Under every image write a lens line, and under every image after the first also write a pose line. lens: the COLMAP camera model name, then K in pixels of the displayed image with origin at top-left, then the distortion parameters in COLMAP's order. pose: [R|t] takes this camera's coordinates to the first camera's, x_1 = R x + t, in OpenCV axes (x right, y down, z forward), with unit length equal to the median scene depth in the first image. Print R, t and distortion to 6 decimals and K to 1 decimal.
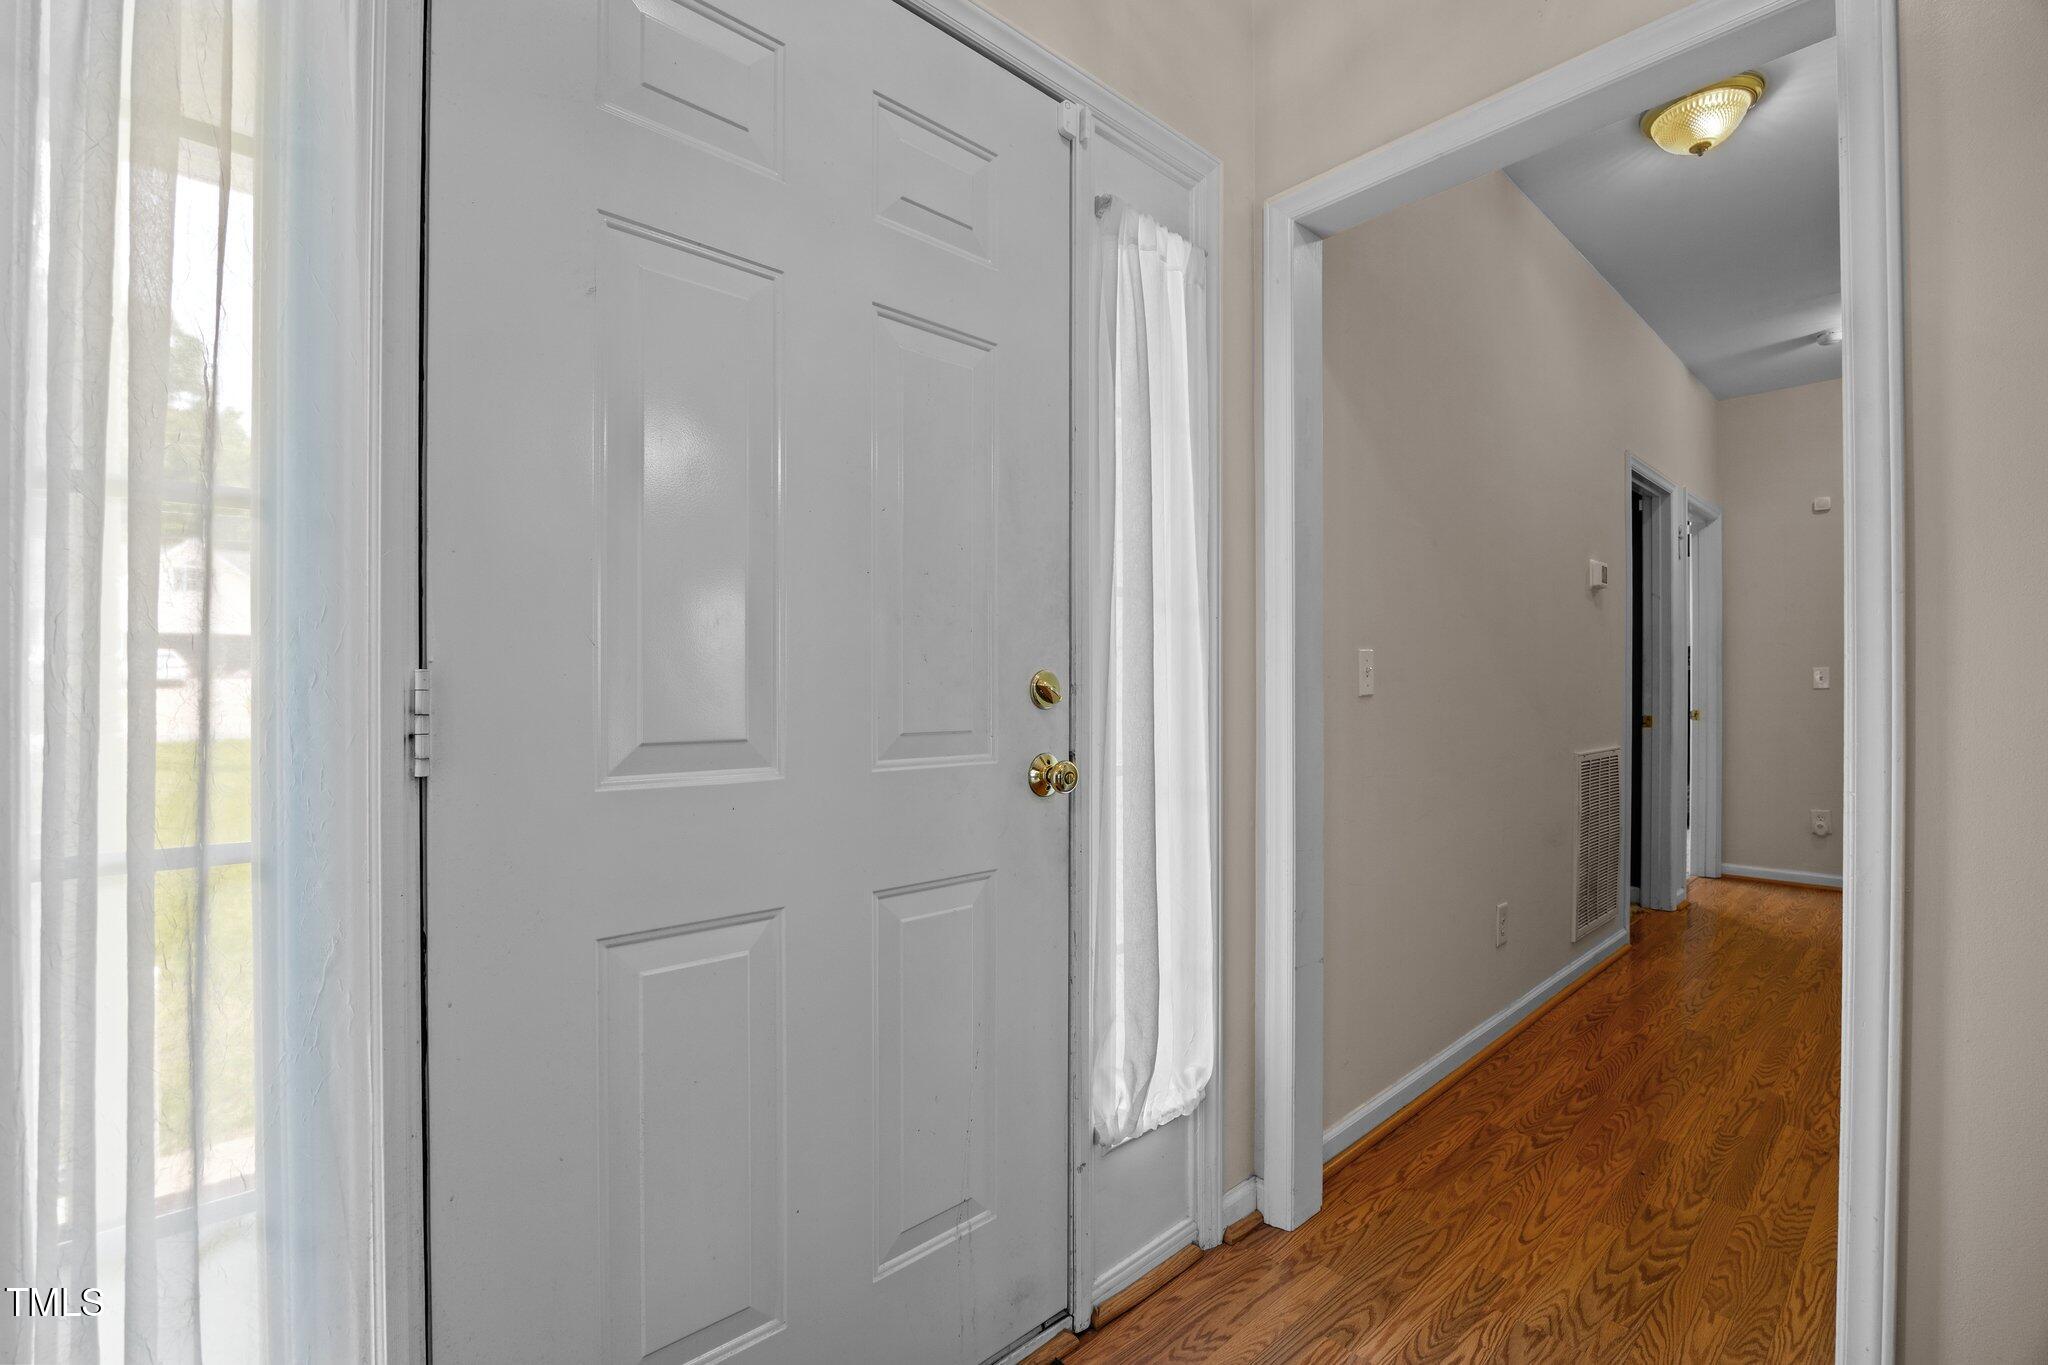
lens RADIAL K [[895.4, 0, 1028.5], [0, 895.4, 695.6], [0, 0, 1]] dist [-0.011550, 0.000251]
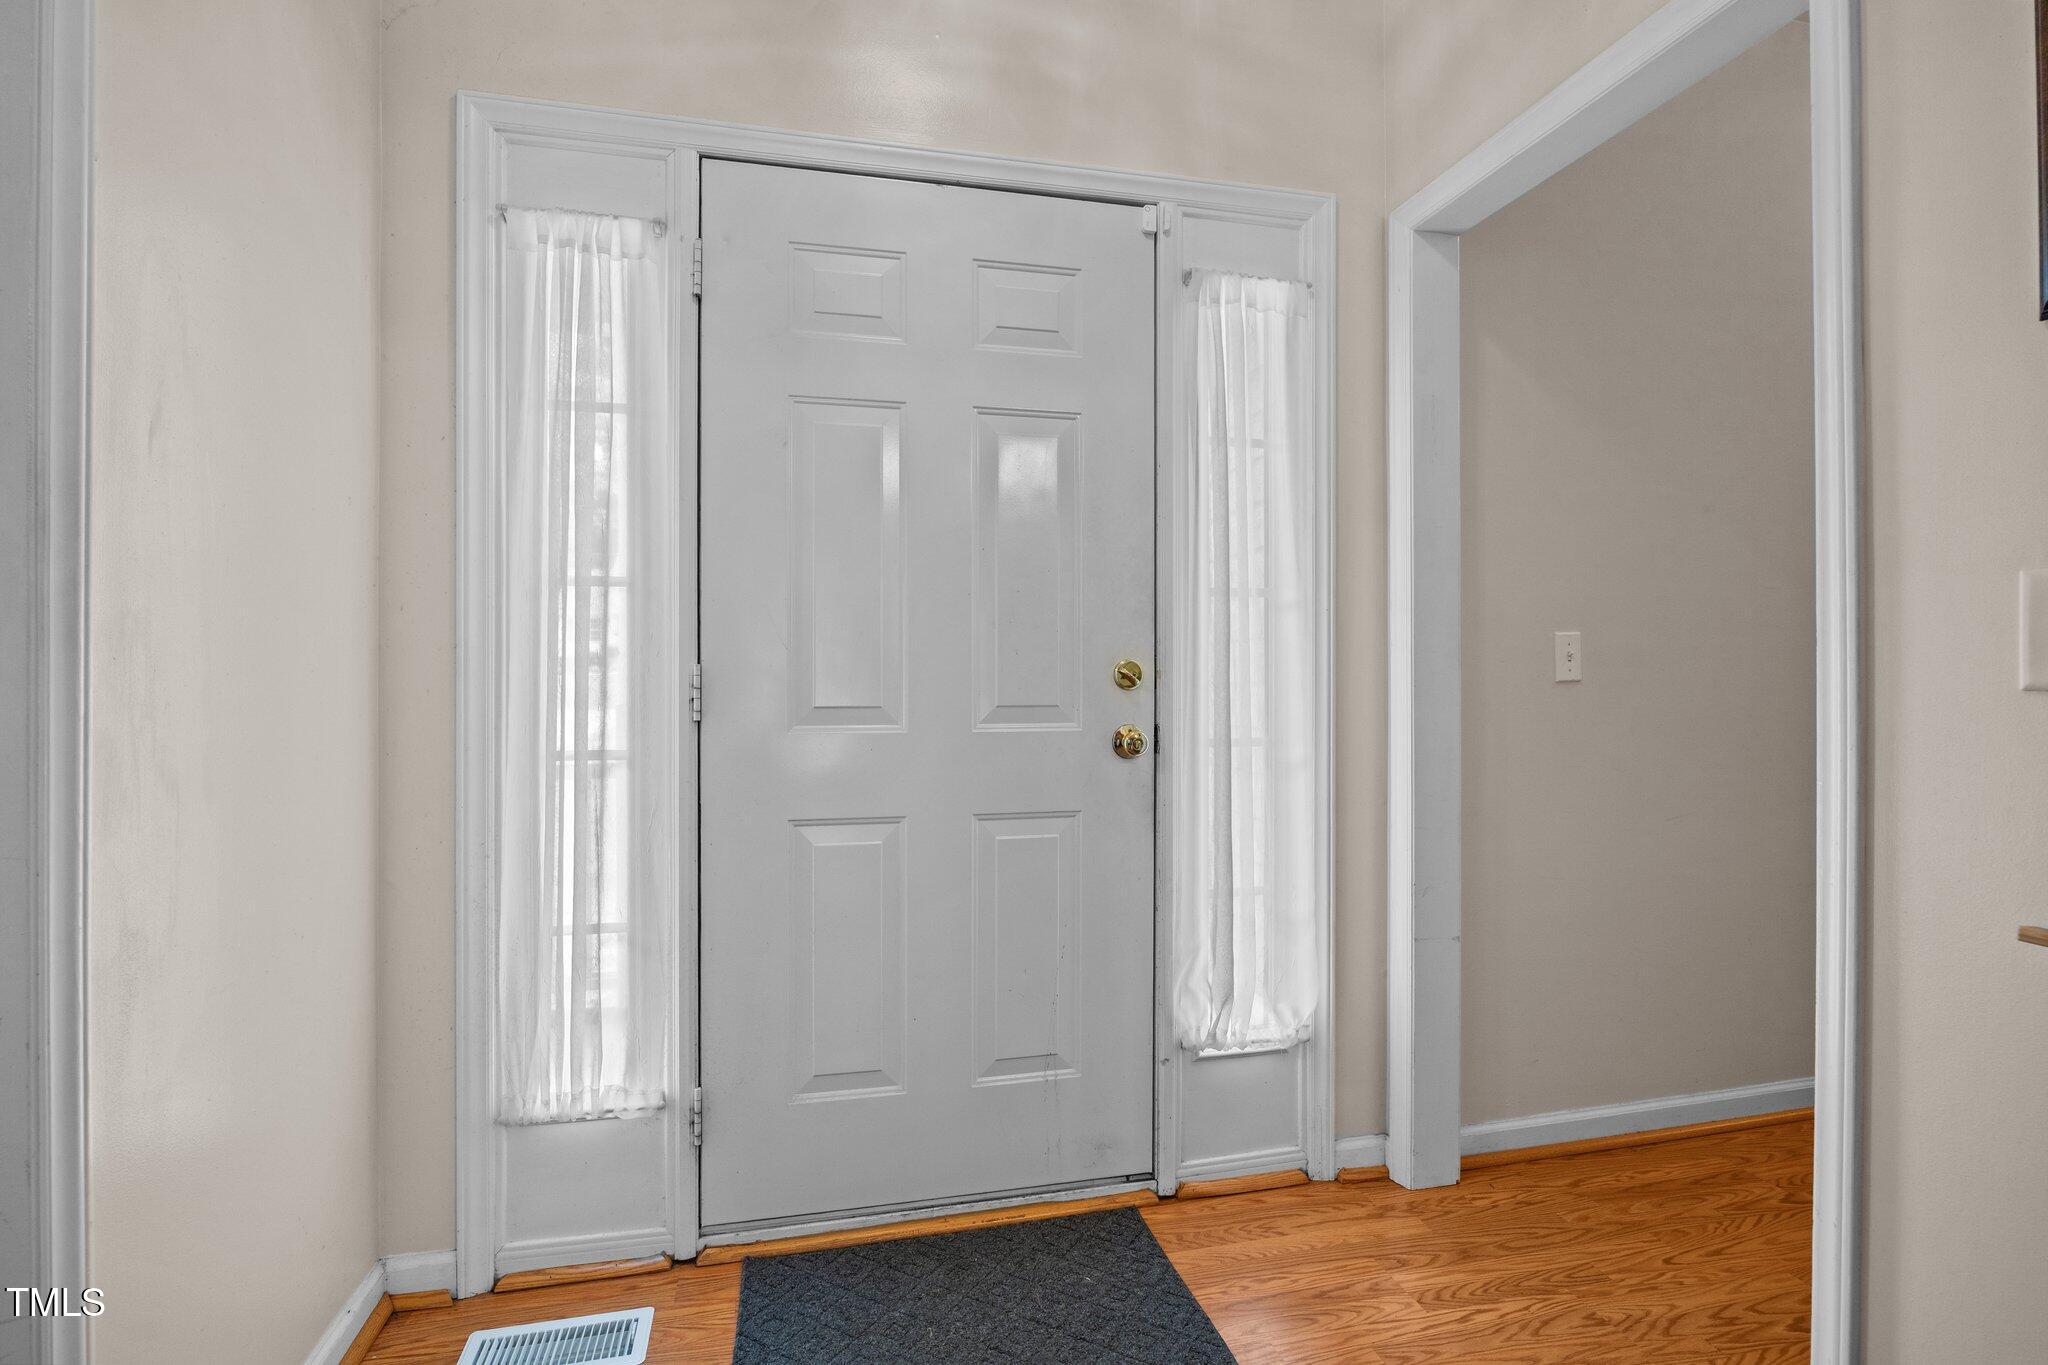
lens RADIAL K [[987.8, 0, 1024.0], [0, 987.8, 682.5], [0, 0, 1]] dist [-0.000450, 0.000129]
pose [[0.871592, 0.001737, -0.490229, 0.540834], [-0.002726, 0.999995, -0.001303, 0.006240], [0.490225, 0.002472, 0.871593, -0.278765]]
